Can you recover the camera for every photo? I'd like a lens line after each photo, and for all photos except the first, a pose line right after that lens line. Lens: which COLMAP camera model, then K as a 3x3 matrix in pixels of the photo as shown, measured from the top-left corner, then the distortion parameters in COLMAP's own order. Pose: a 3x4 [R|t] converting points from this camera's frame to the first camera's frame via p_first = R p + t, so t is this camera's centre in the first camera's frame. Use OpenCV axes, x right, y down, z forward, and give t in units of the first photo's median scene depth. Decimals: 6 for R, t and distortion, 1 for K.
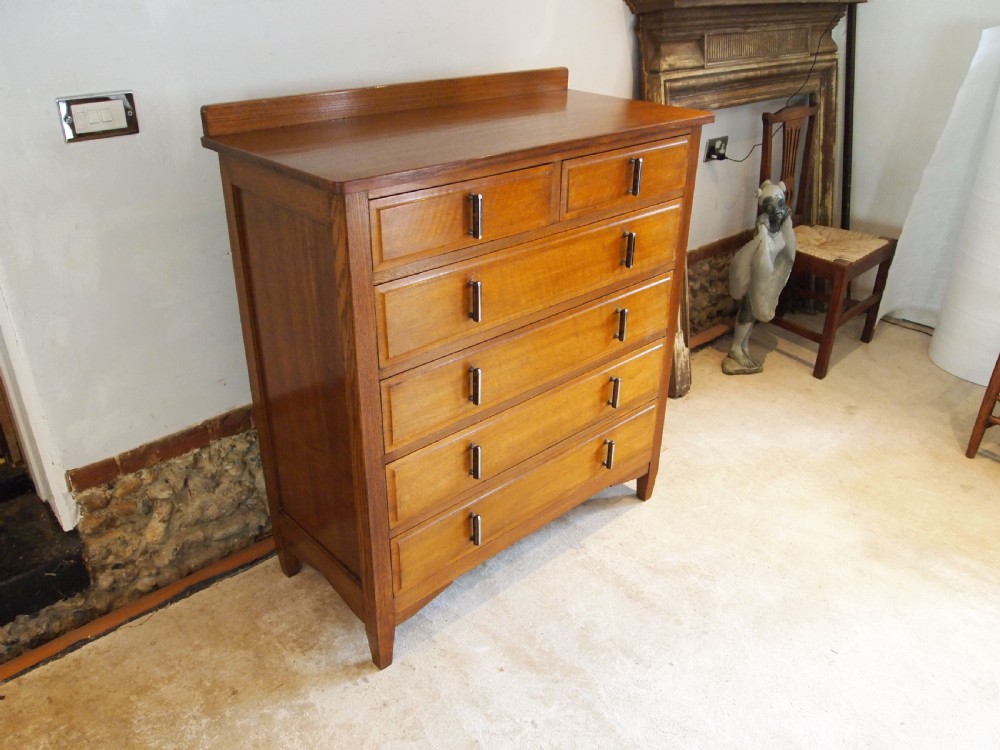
lens RADIAL K [[794.0, 0, 501.4], [0, 794.0, 379.3], [0, 0, 1]] dist [-0.048409, 0.003309]
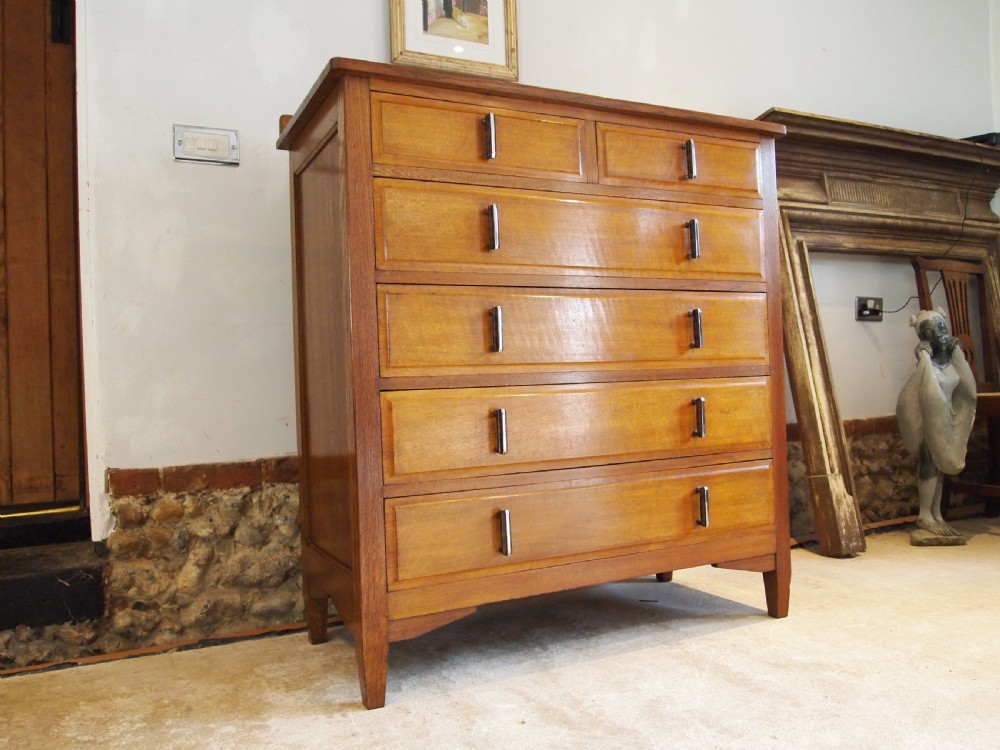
lens RADIAL K [[794.0, 0, 502.1], [0, 794.0, 381.7], [0, 0, 1]] dist [-0.048409, 0.003309]
pose [[0.957687, -0.052947, -0.282900, 0.183768], [-0.086357, 0.884781, -0.457935, 0.386257], [0.274551, 0.462989, 0.842771, 0.227104]]
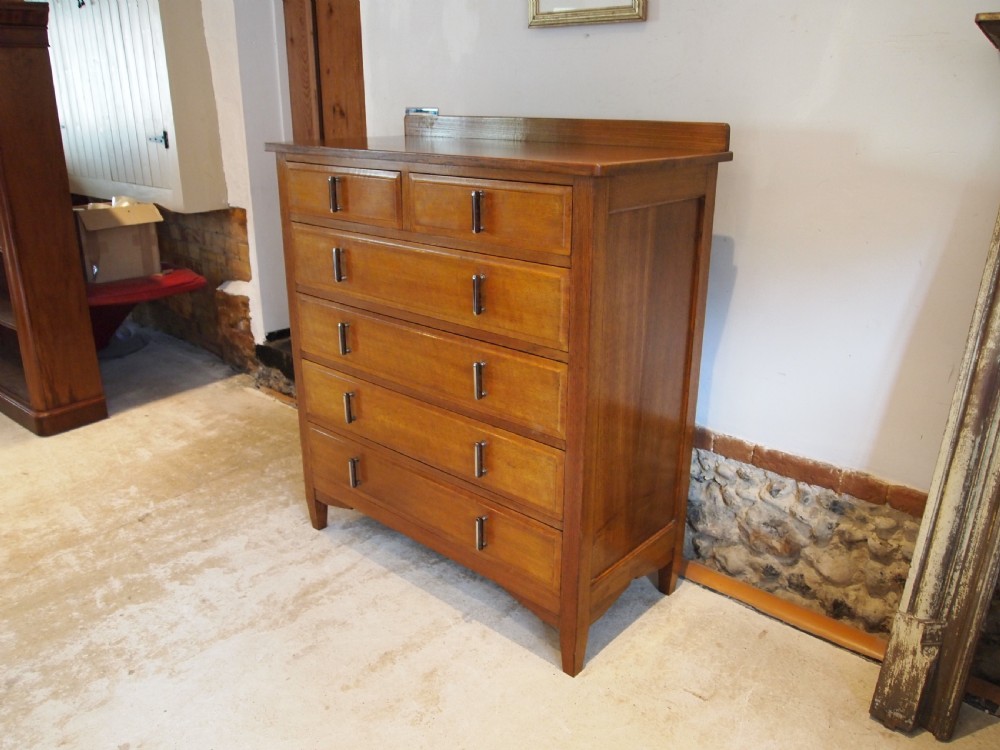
lens RADIAL K [[794.0, 0, 506.8], [0, 794.0, 380.8], [0, 0, 1]] dist [-0.048409, 0.003309]
pose [[0.096839, 0.324157, -0.941034, 0.957255], [-0.467667, 0.849423, 0.244474, -0.290247], [0.878584, 0.416416, 0.233855, 0.792493]]
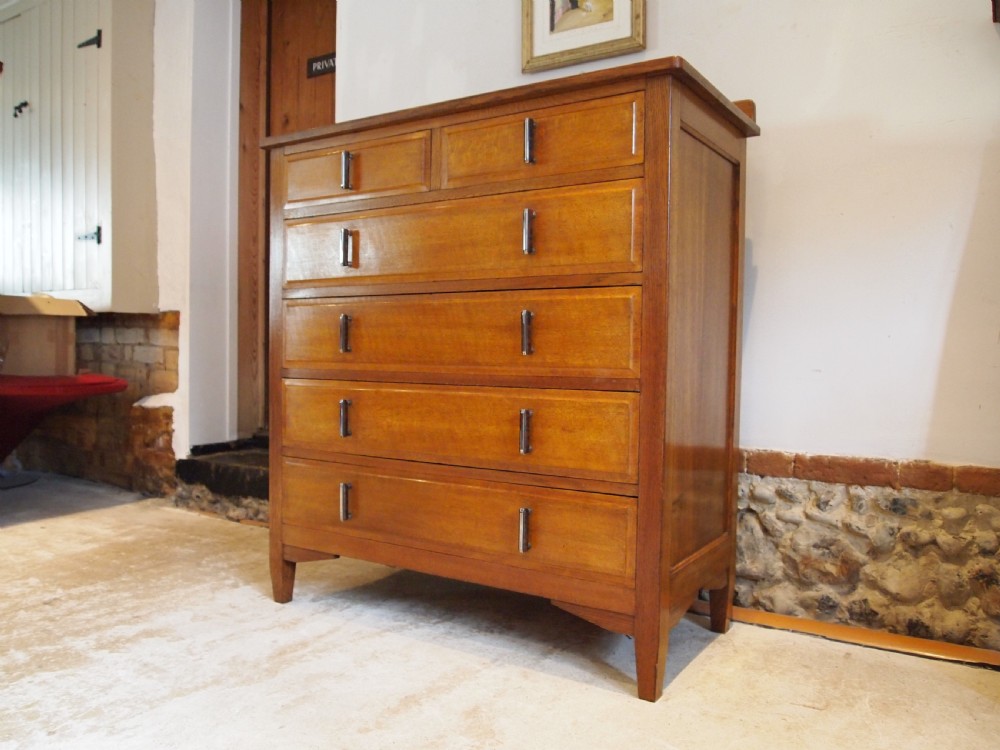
lens RADIAL K [[794.0, 0, 506.1], [0, 794.0, 382.6], [0, 0, 1]] dist [-0.048409, 0.003309]
pose [[0.251333, 0.026759, -0.967531, 0.872469], [-0.461664, 0.881896, -0.095535, 0.056580], [0.850705, 0.470685, 0.234003, 0.795608]]
